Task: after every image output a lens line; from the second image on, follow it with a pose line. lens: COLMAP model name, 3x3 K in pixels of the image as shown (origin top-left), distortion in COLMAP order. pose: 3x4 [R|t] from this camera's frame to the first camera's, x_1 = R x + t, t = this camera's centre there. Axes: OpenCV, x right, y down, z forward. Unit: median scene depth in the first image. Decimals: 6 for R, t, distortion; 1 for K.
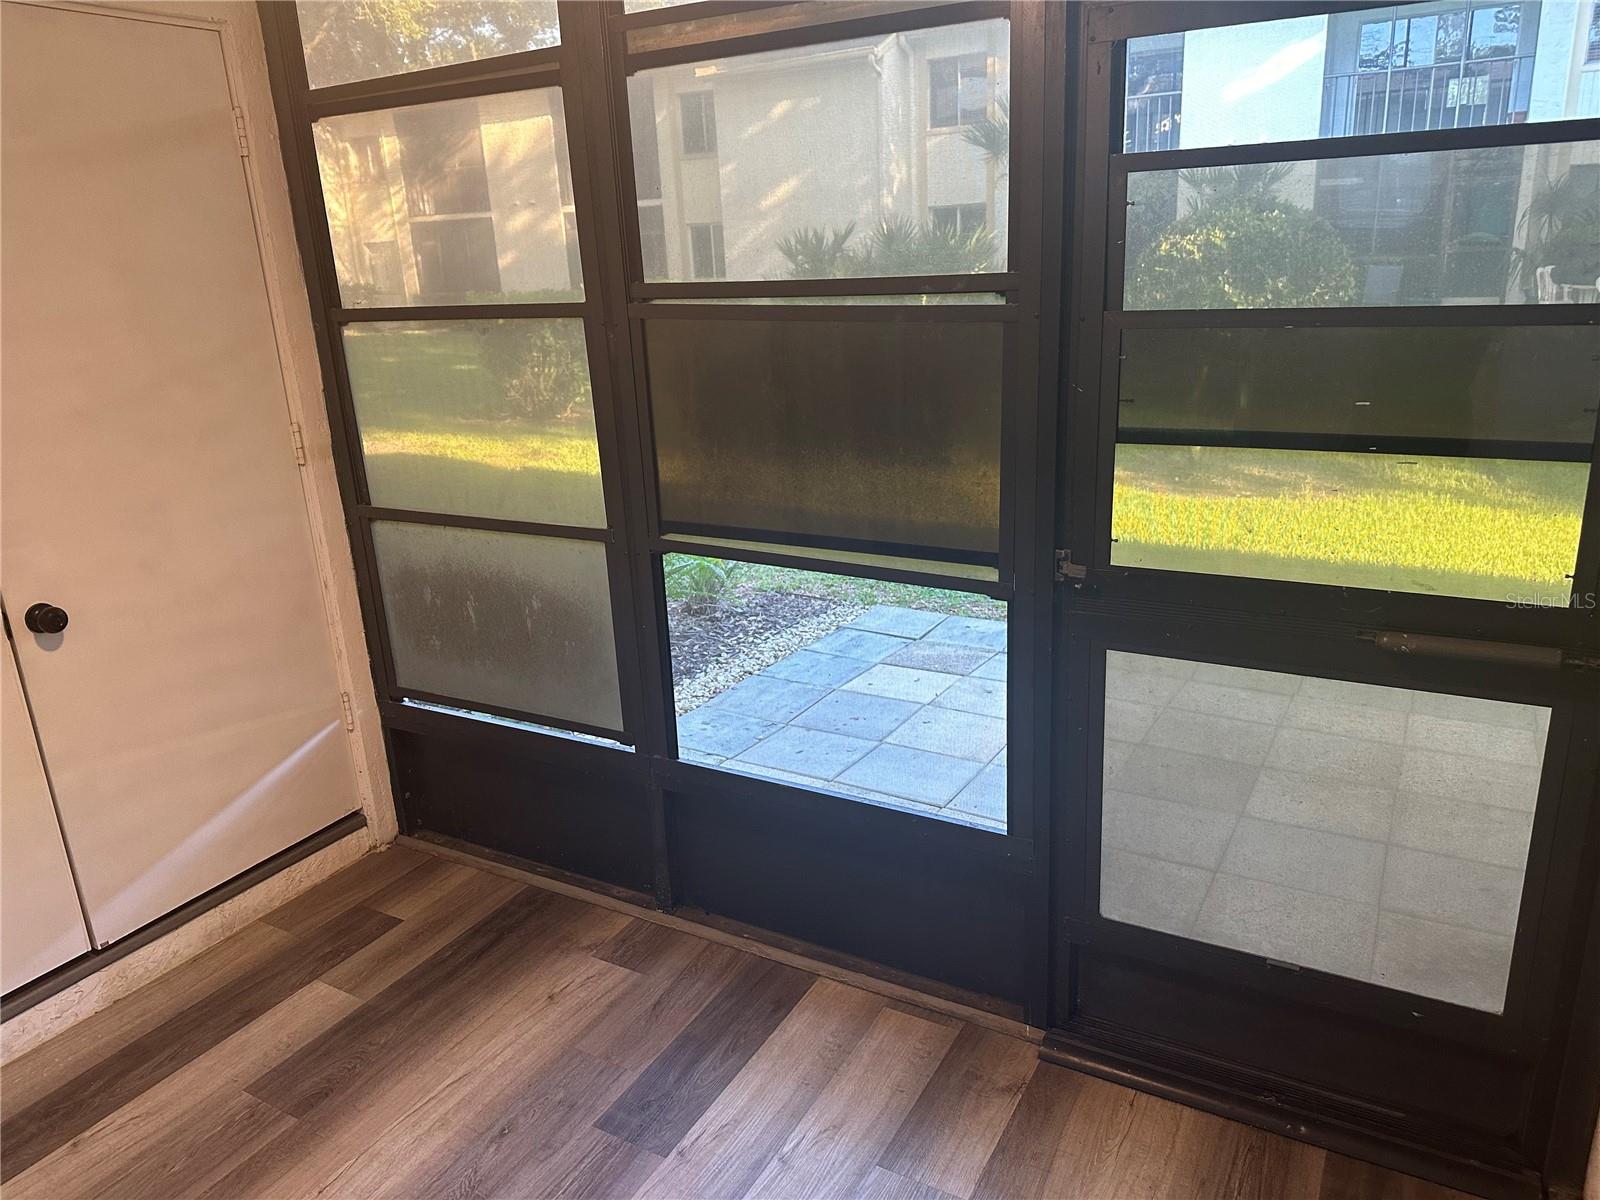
lens RADIAL K [[1120.1, 0, 800.2], [0, 1120.1, 560.5], [0, 0, 1]] dist [0.049382, -0.071431]
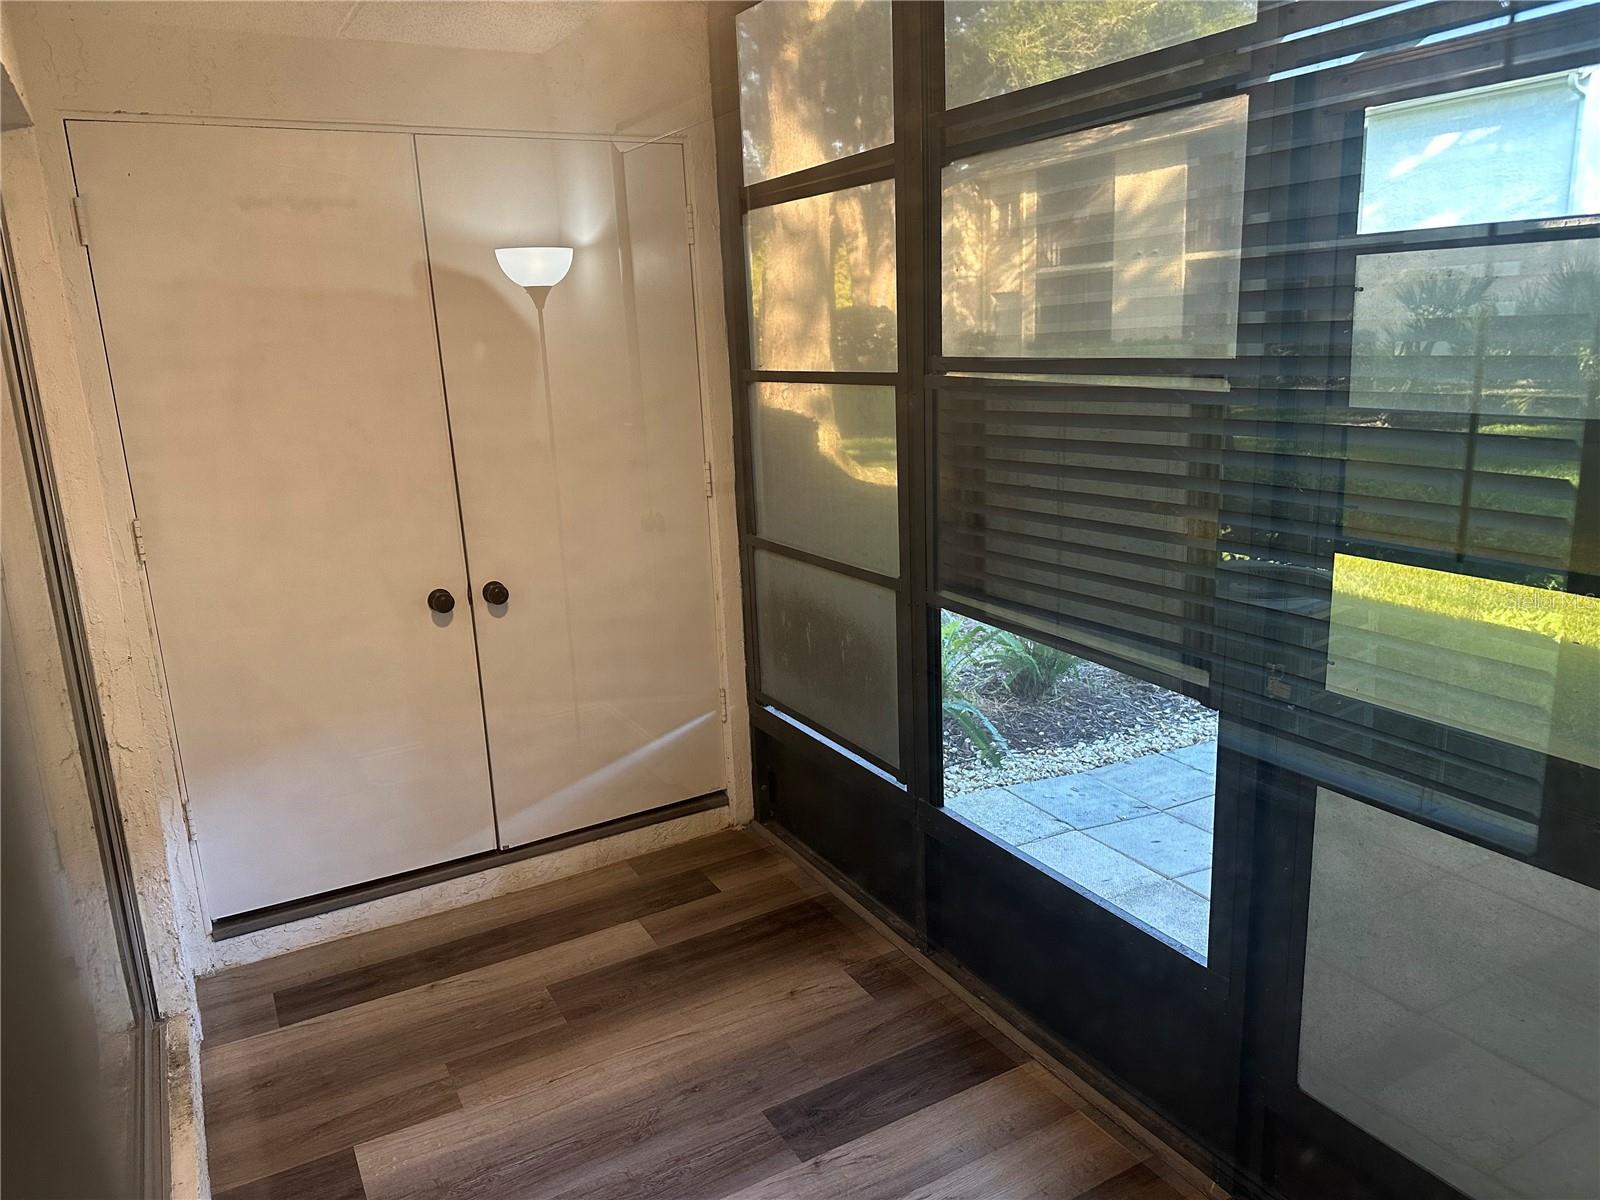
lens RADIAL K [[1120.1, 0, 804.5], [0, 1120.1, 559.1], [0, 0, 1]] dist [0.049382, -0.071431]
pose [[0.859199, 0.117241, -0.498027, 0.263972], [-0.136341, 0.990660, -0.002004, -0.030242], [0.493141, 0.069624, 0.867159, 0.018680]]
